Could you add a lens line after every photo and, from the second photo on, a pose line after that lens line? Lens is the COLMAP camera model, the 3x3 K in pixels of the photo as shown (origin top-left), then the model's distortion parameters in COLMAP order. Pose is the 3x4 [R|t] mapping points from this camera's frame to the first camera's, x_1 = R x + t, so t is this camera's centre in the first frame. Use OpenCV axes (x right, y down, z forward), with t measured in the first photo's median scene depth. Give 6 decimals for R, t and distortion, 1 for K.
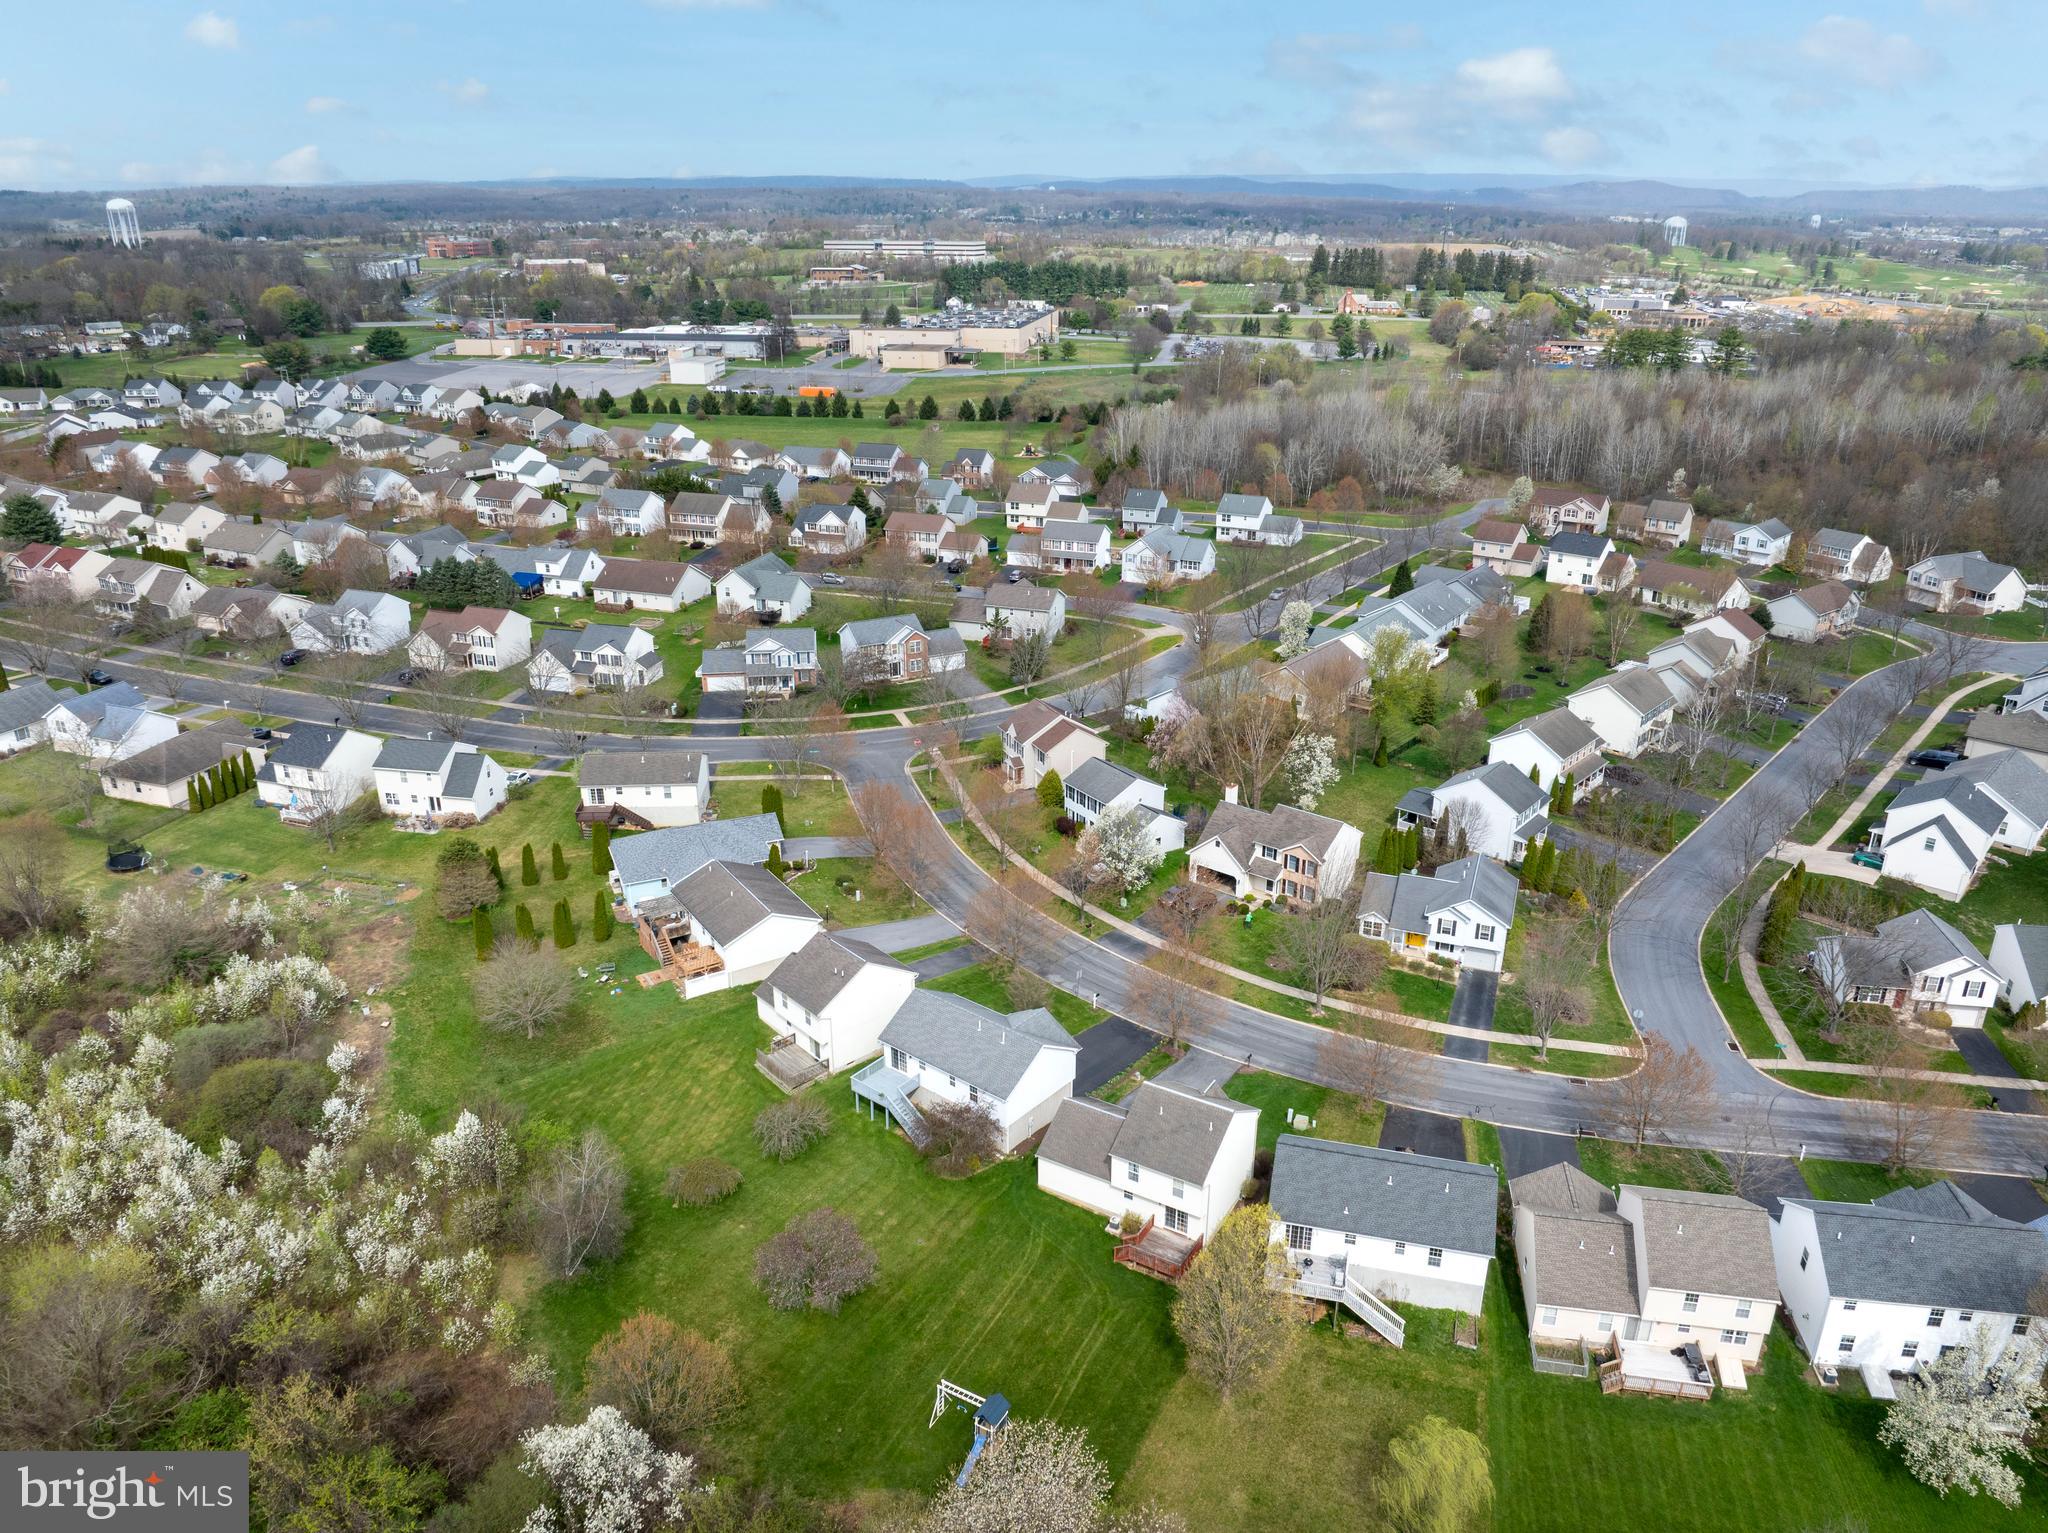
lens RADIAL K [[1446.1, 0, 1026.4], [0, 1446.1, 769.5], [0, 0, 1]] dist [-0.040922, 0.003947]
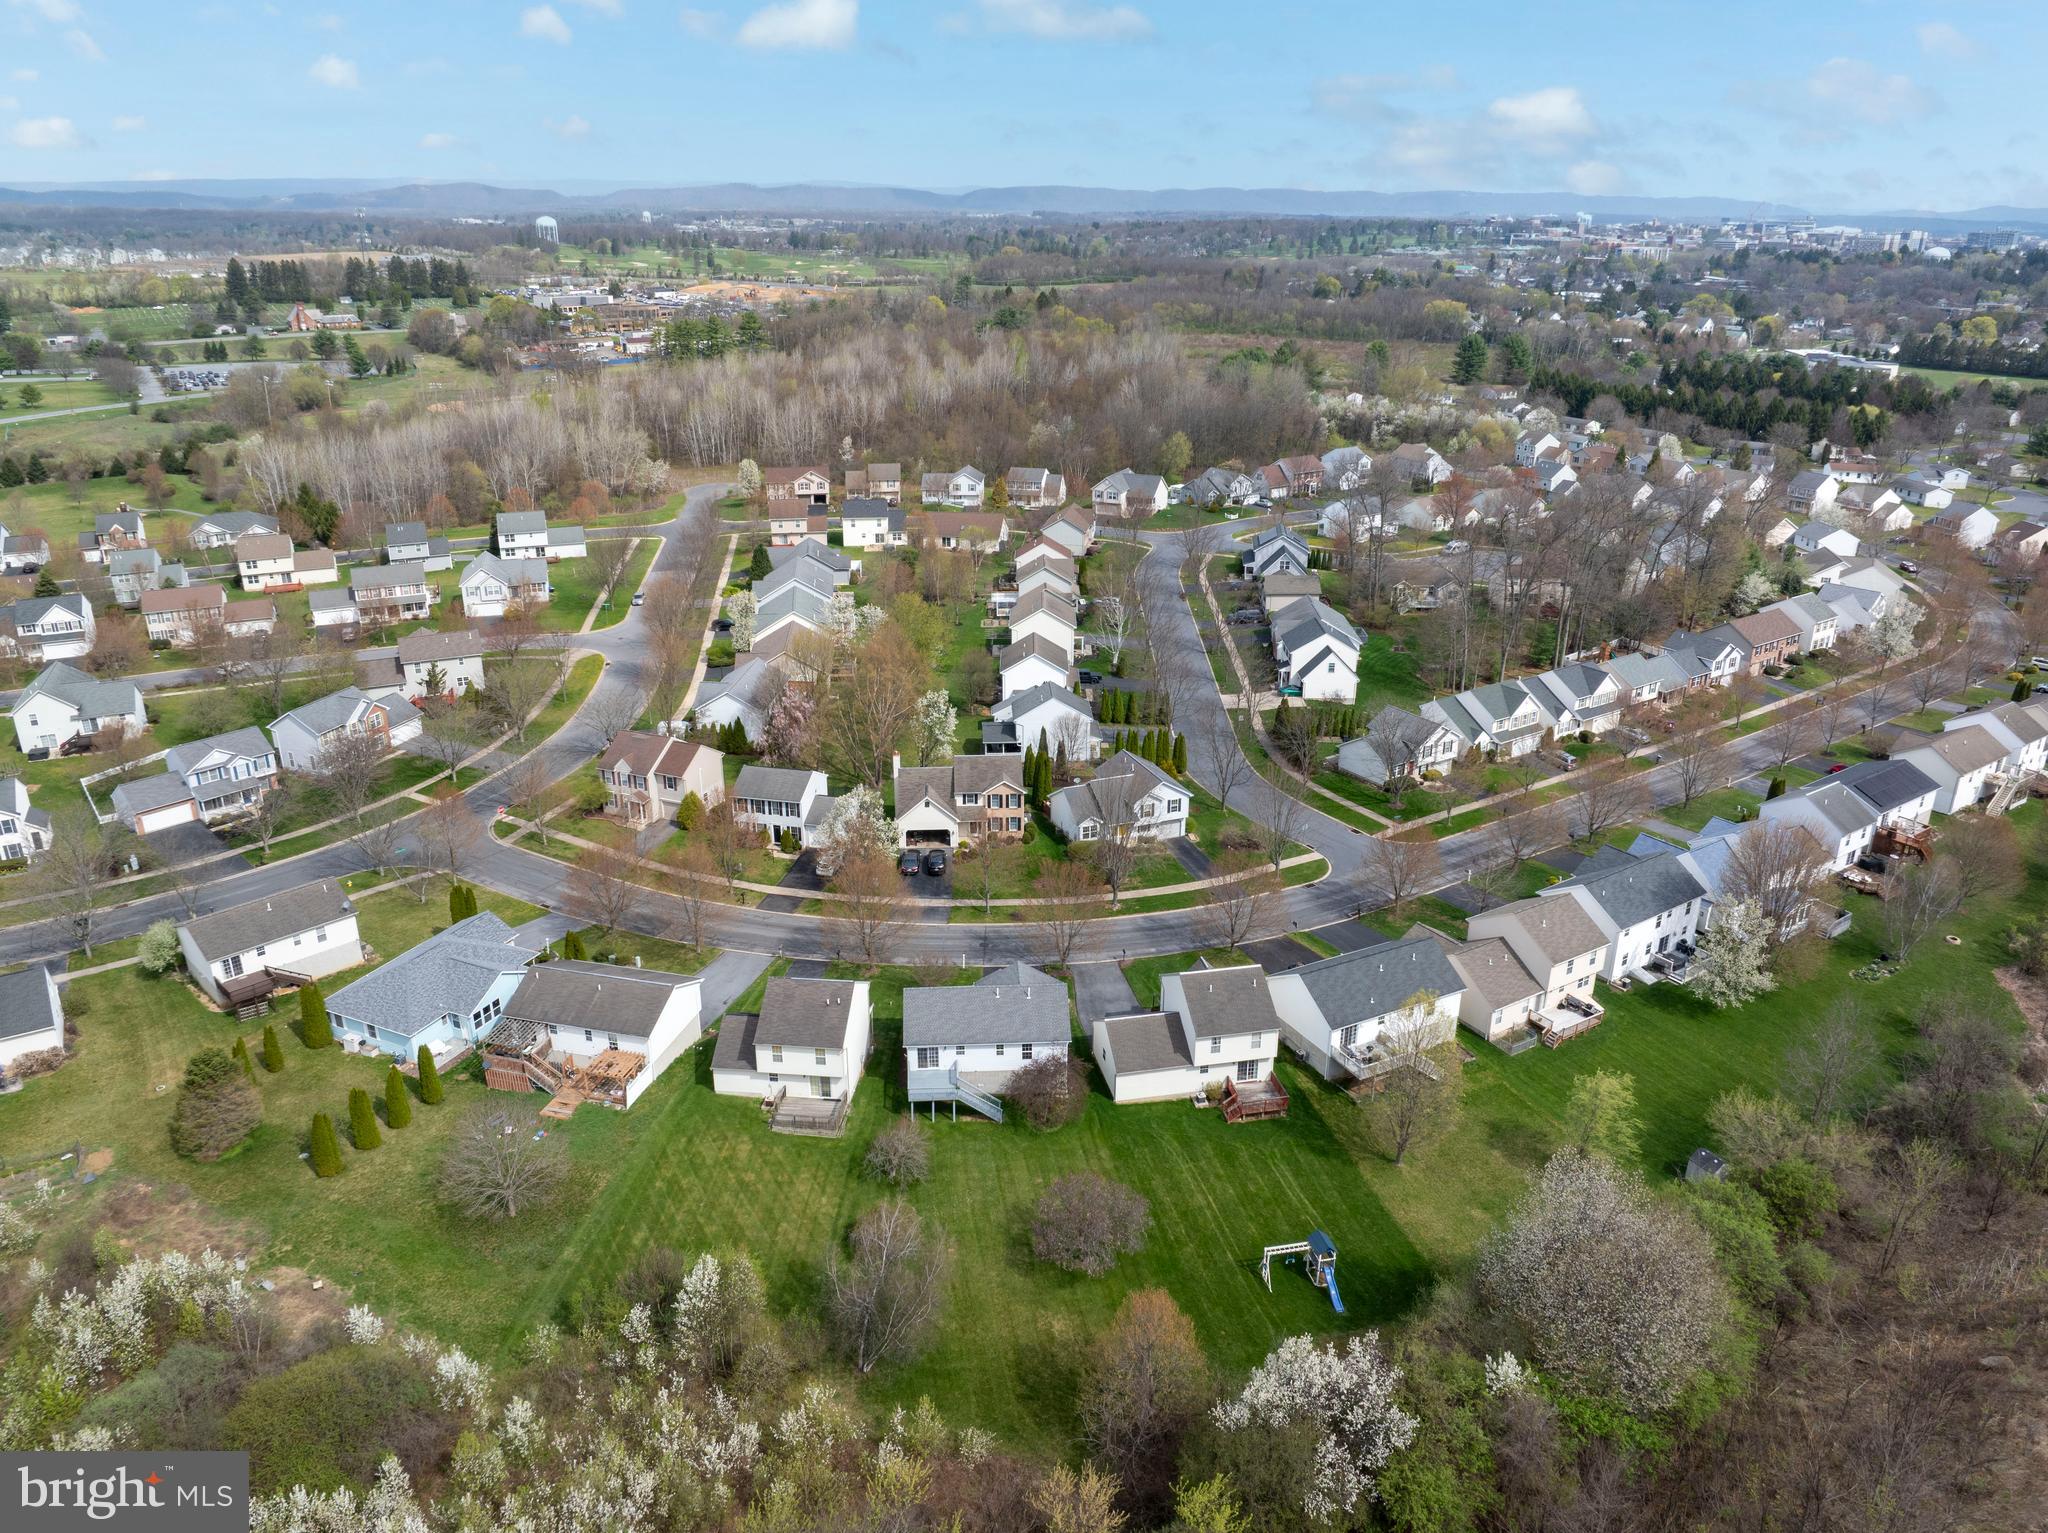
lens RADIAL K [[1446.1, 0, 1028.4], [0, 1446.1, 755.8], [0, 0, 1]] dist [-0.040922, 0.003947]
pose [[0.737261, -0.243908, 0.630044, -0.252328], [0.250222, 0.964819, 0.080706, -0.027083], [-0.627563, 0.098150, 0.772354, 0.062741]]
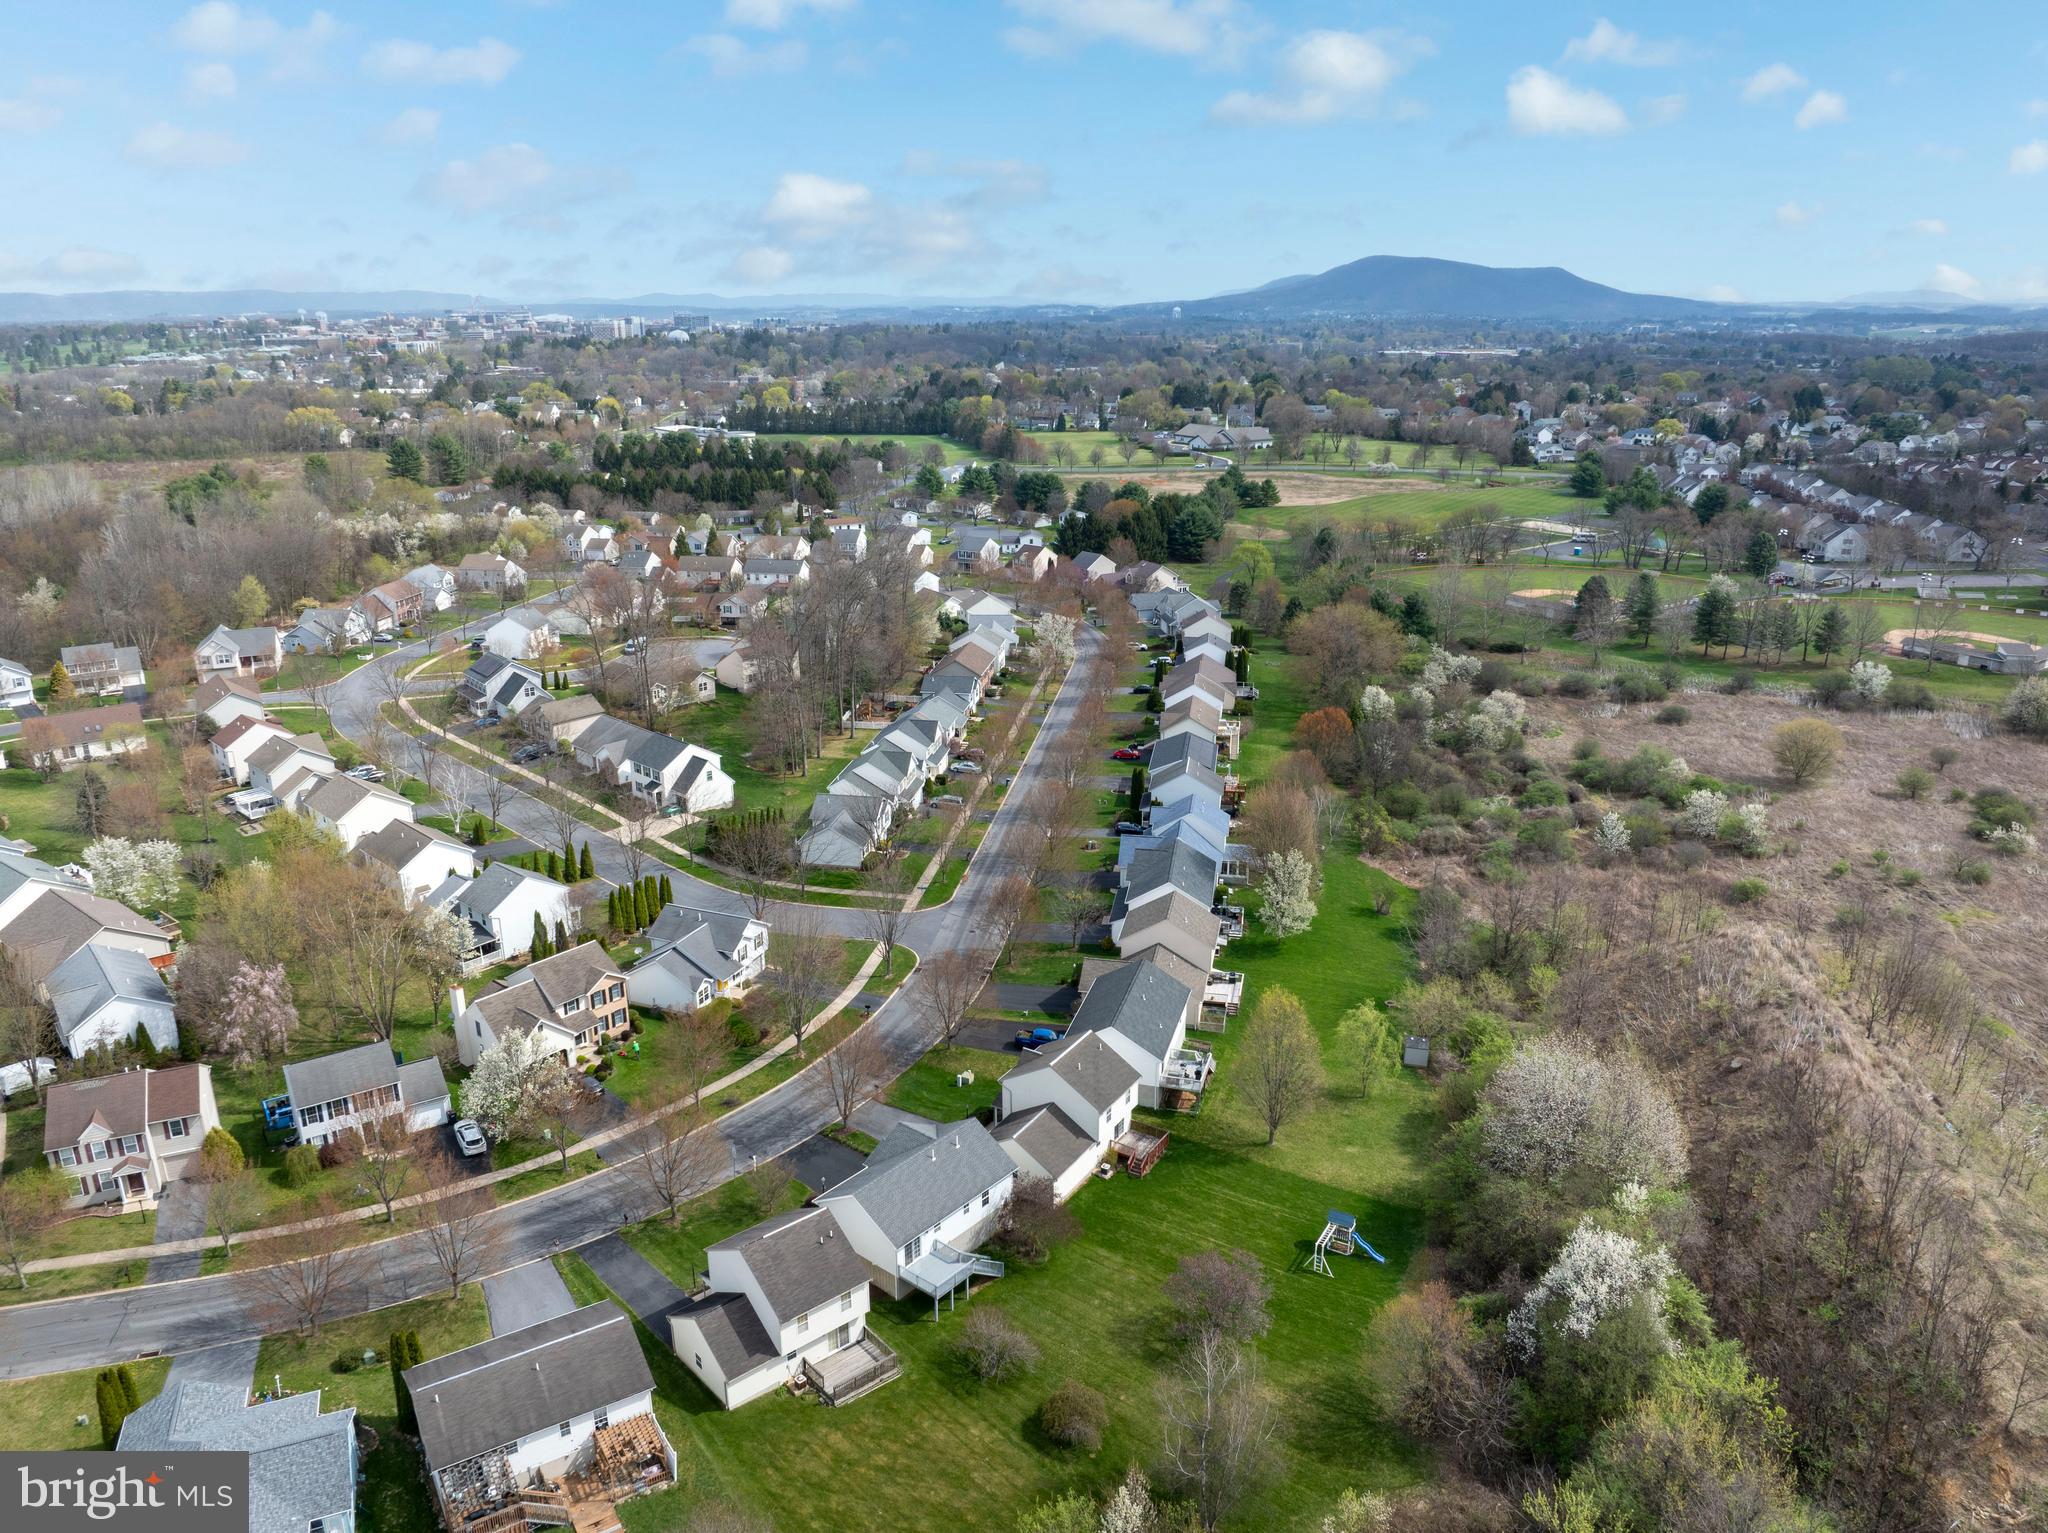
lens RADIAL K [[1446.1, 0, 1031.0], [0, 1446.1, 782.7], [0, 0, 1]] dist [-0.040922, 0.003947]
pose [[0.014554, -0.322115, 0.946589, -0.347818], [0.371790, 0.880556, 0.293928, -0.122451], [-0.928203, 0.347655, 0.132575, 0.286112]]
